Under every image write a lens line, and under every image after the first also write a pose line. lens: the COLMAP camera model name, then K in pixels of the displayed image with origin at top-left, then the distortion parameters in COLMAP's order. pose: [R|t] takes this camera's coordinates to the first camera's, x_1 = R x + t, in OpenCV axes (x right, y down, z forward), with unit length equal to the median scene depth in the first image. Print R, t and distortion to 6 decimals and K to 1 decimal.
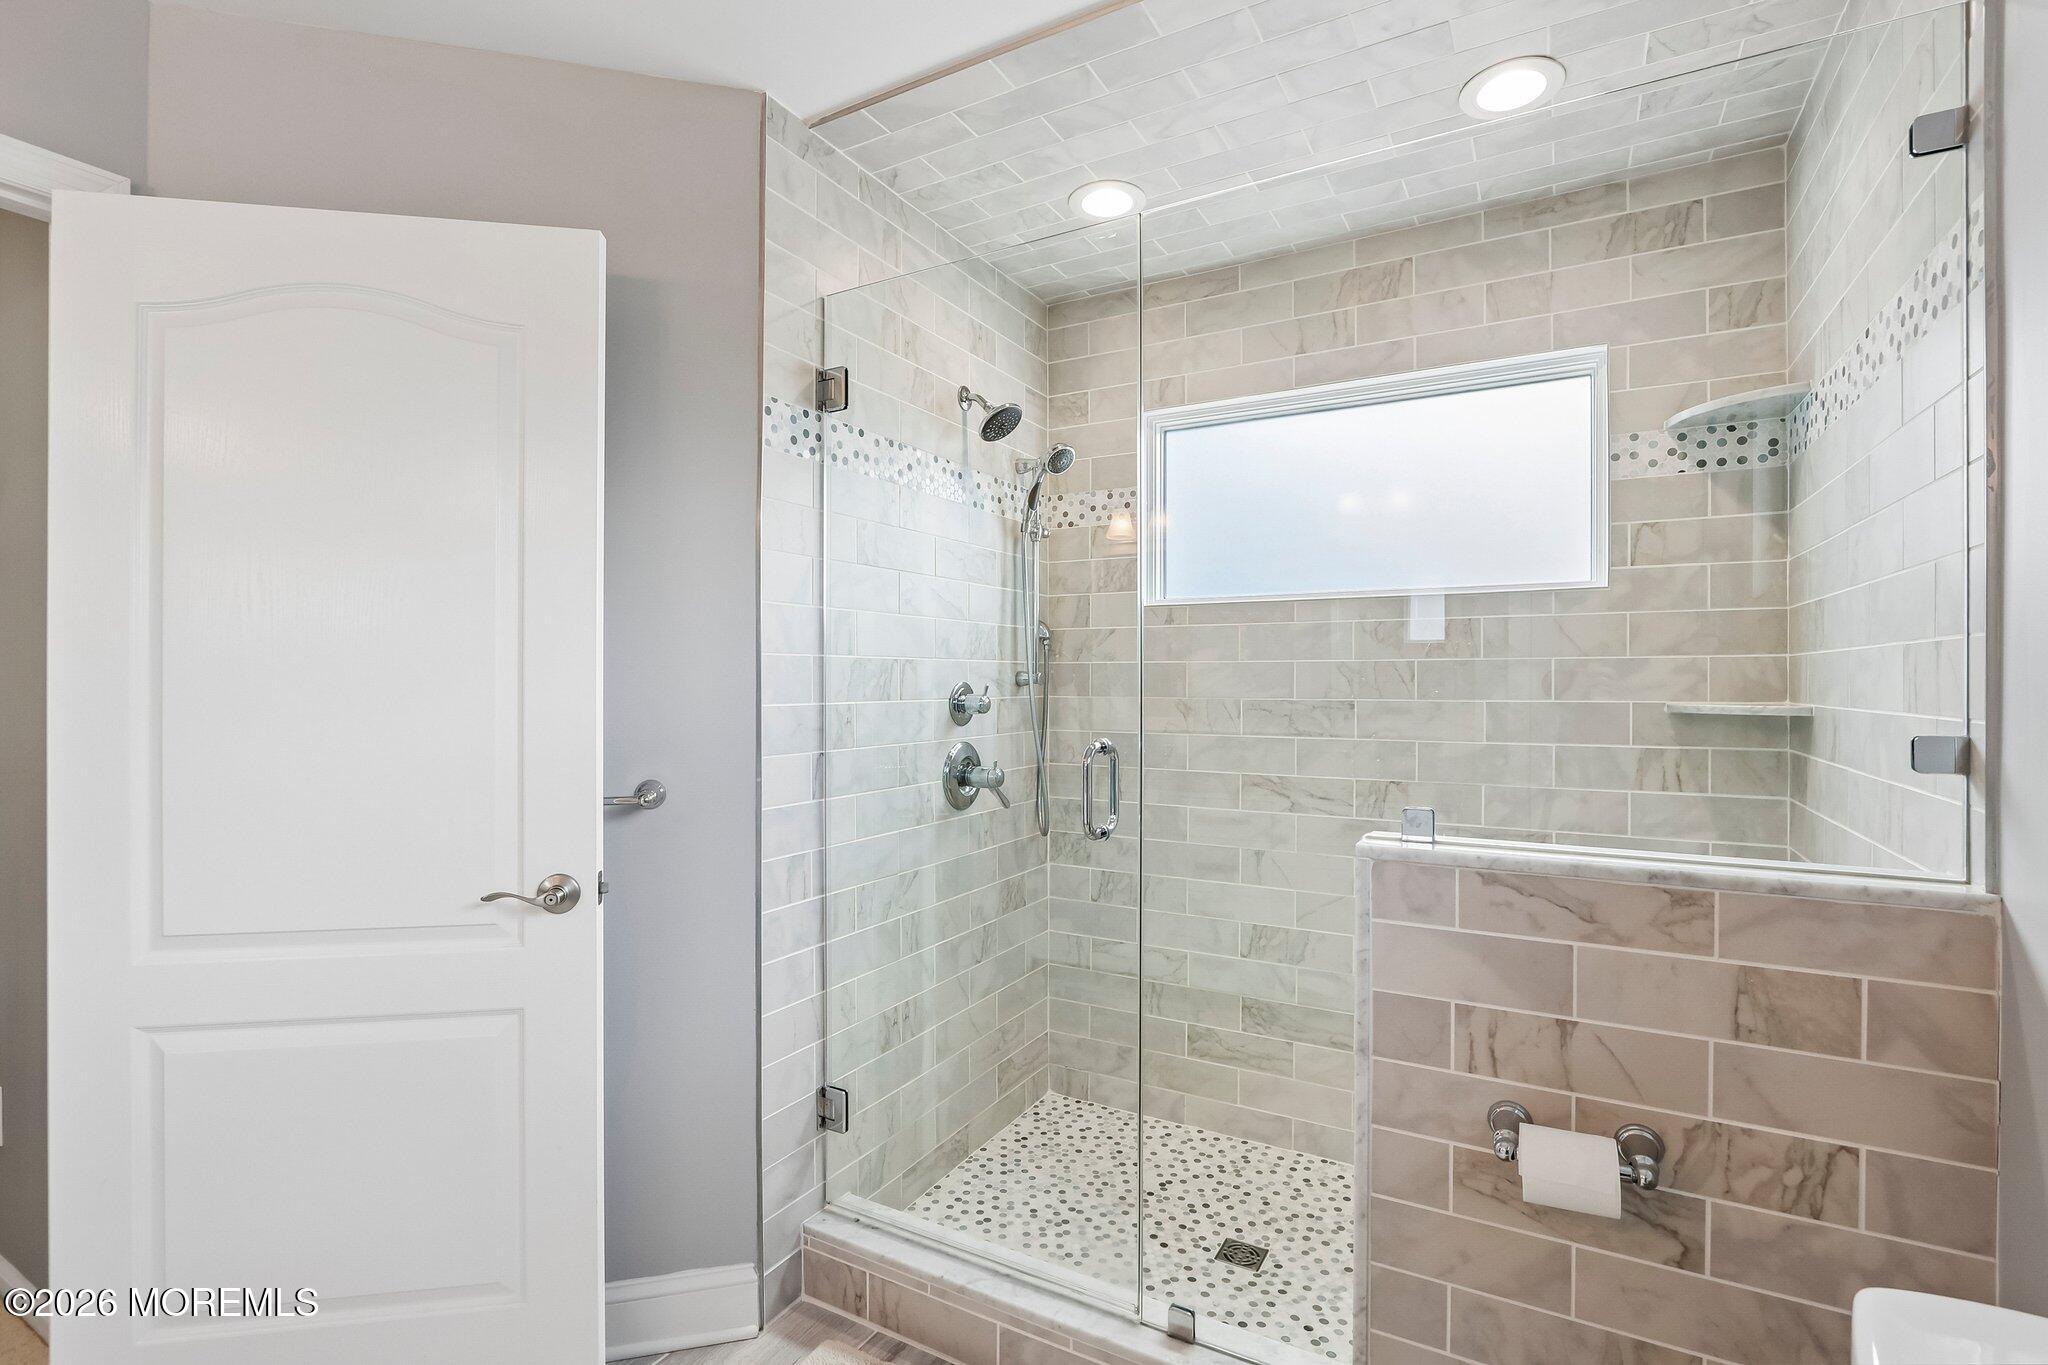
lens RADIAL K [[945.1, 0, 1012.8], [0, 945.1, 680.6], [0, 0, 1]] dist [-0.015869, 0.002180]
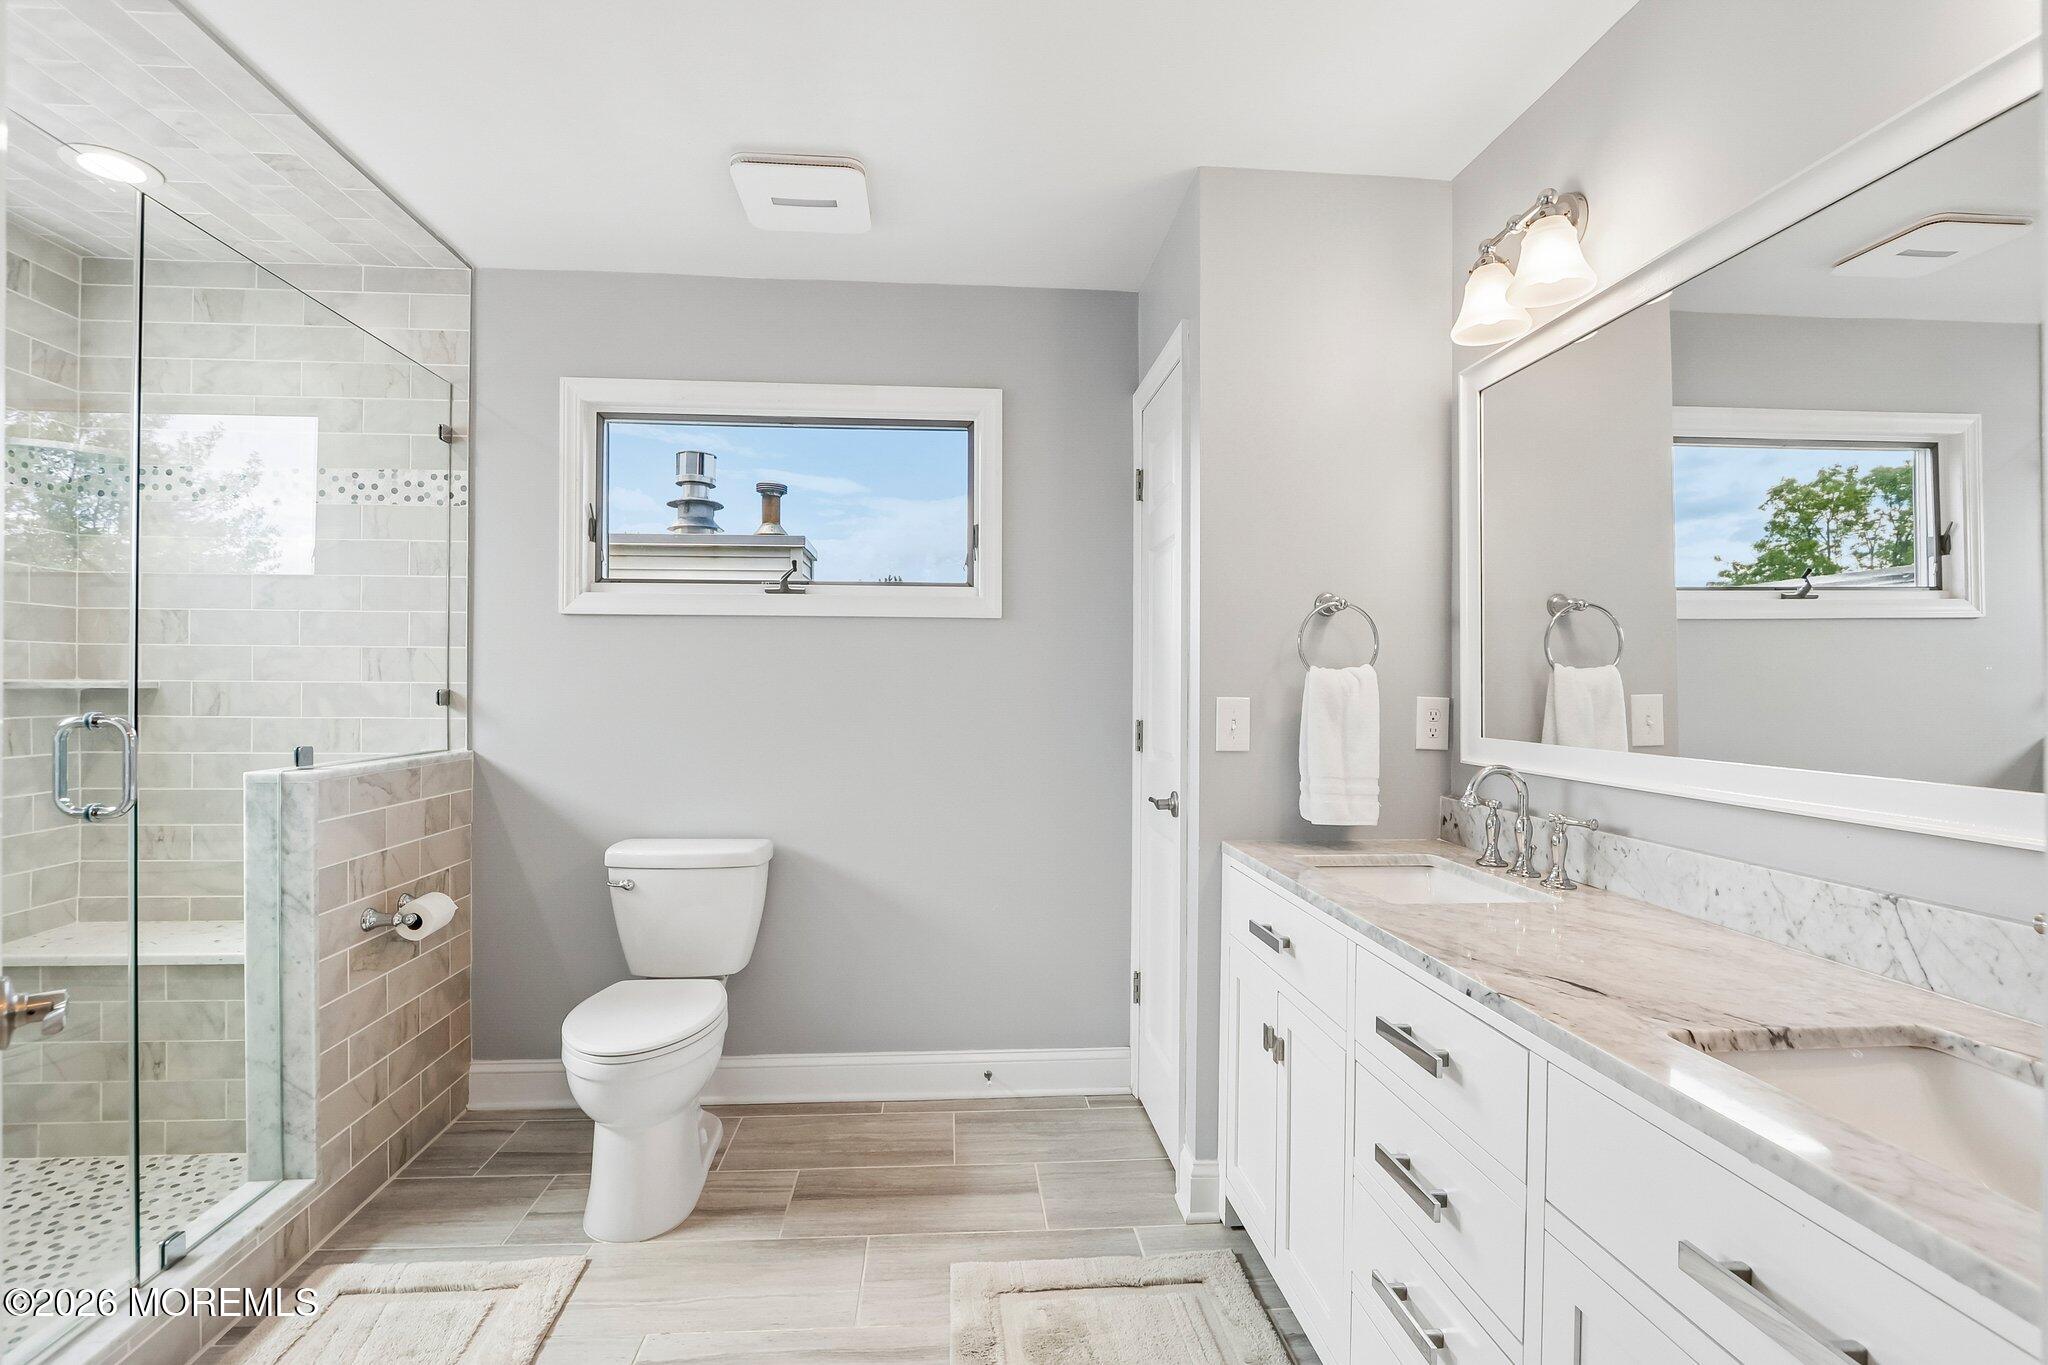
lens RADIAL K [[942.2, 0, 1009.8], [0, 942.2, 686.6], [0, 0, 1]] dist [-0.015362, 0.001650]
pose [[-0.563277, -0.004738, 0.826254, -1.524063], [-0.008389, 0.999965, 0.000015, 0.034616], [-0.826225, -0.006923, -0.563297, 0.989219]]
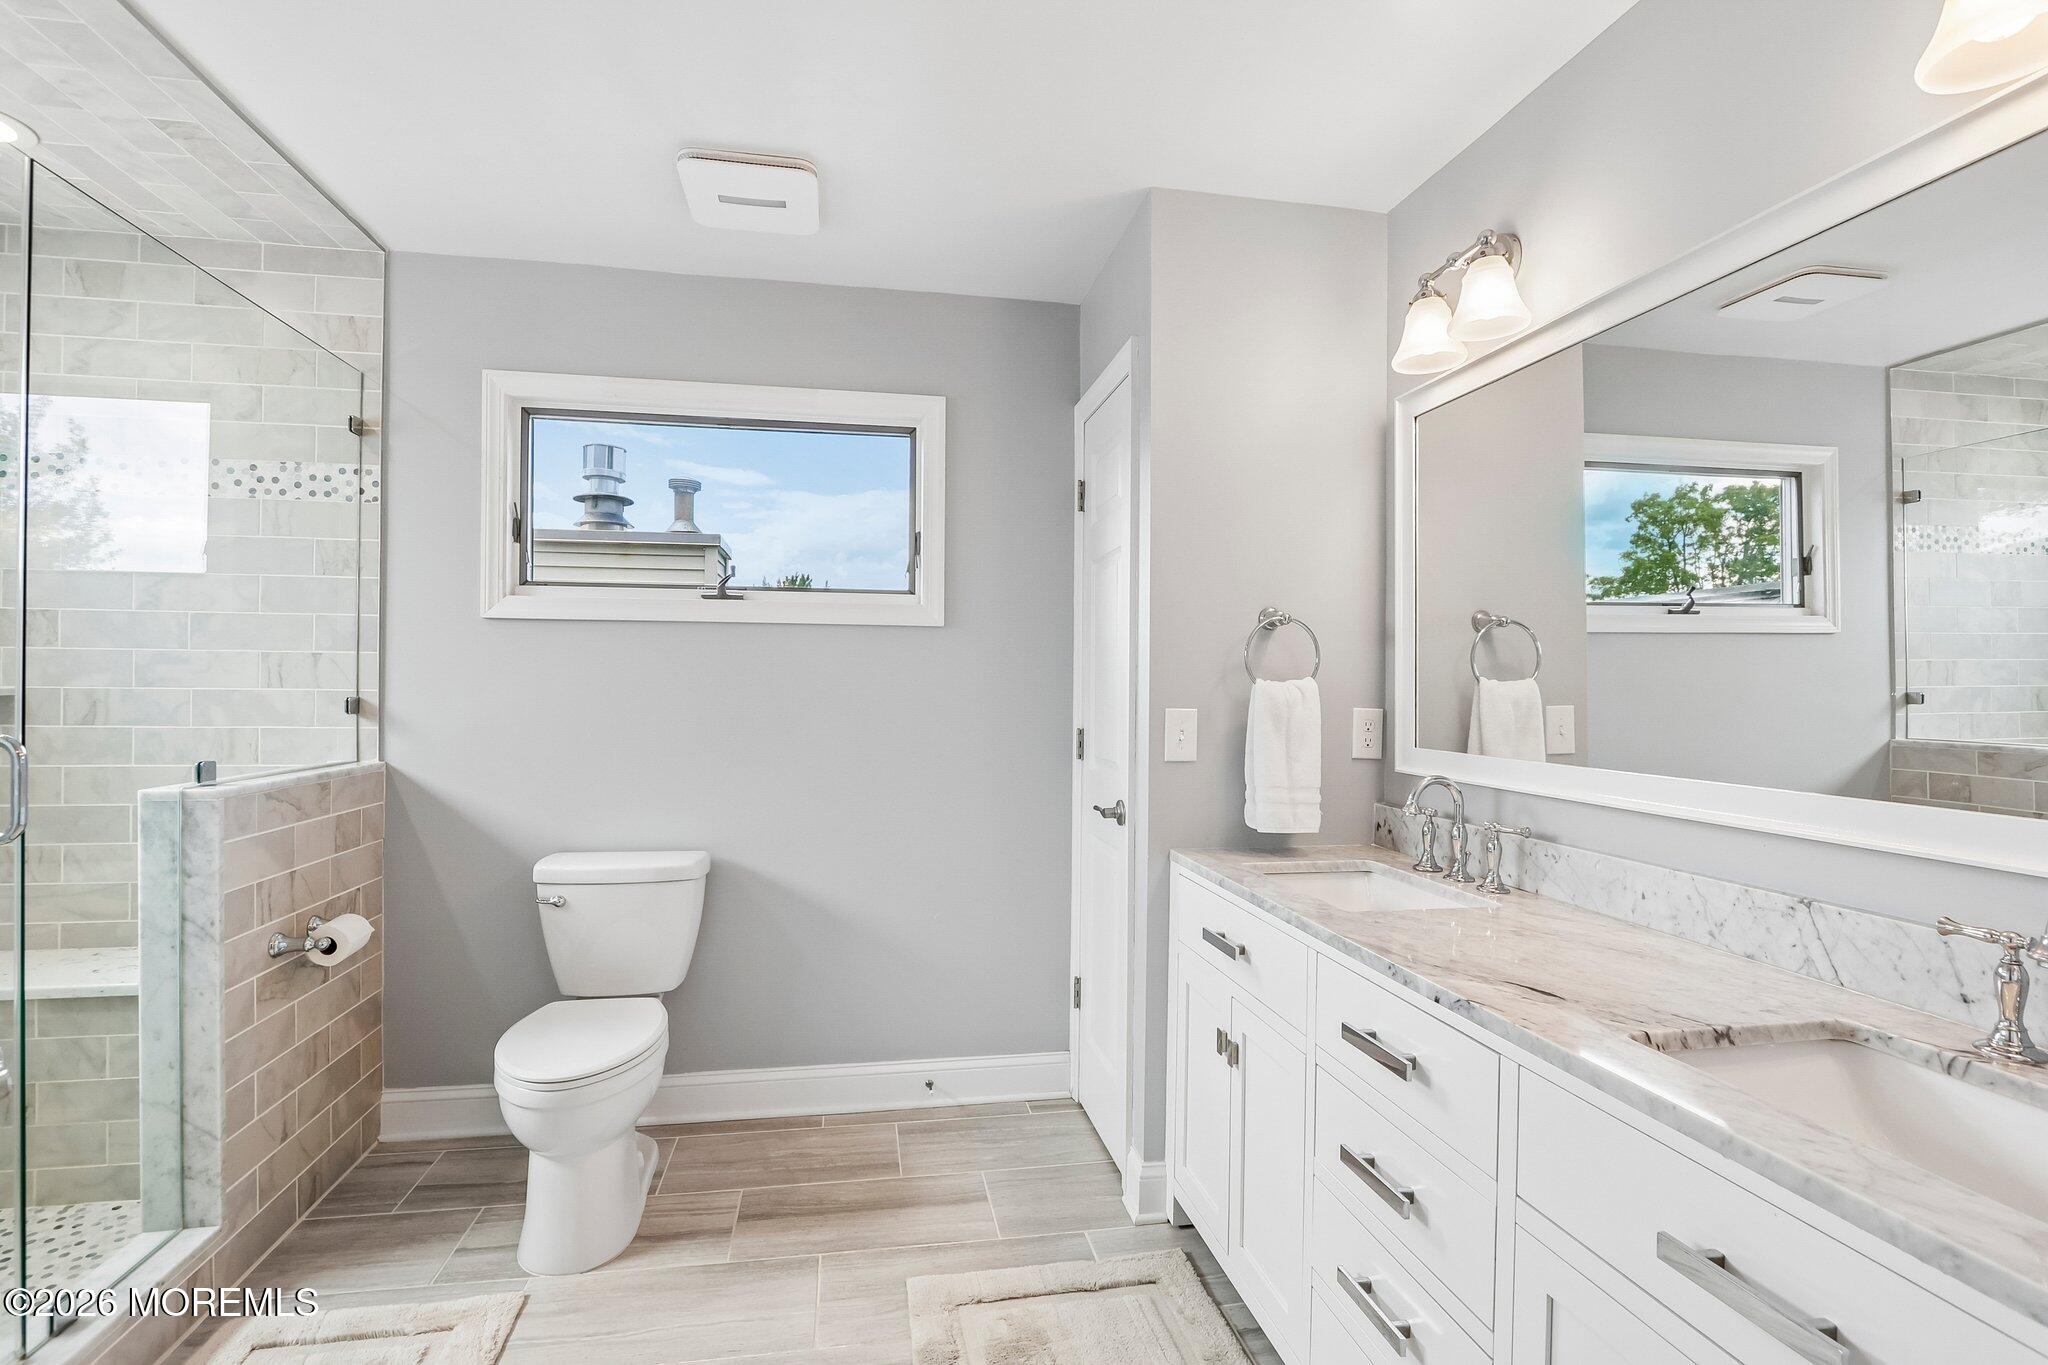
lens RADIAL K [[943.6, 0, 1007.4], [0, 943.6, 687.2], [0, 0, 1]] dist [-0.016795, 0.003188]
pose [[-0.640534, -0.007970, 0.767888, -1.478704], [-0.011510, 0.999933, 0.000778, 0.014060], [-0.767843, -0.008340, -0.640583, 1.058212]]
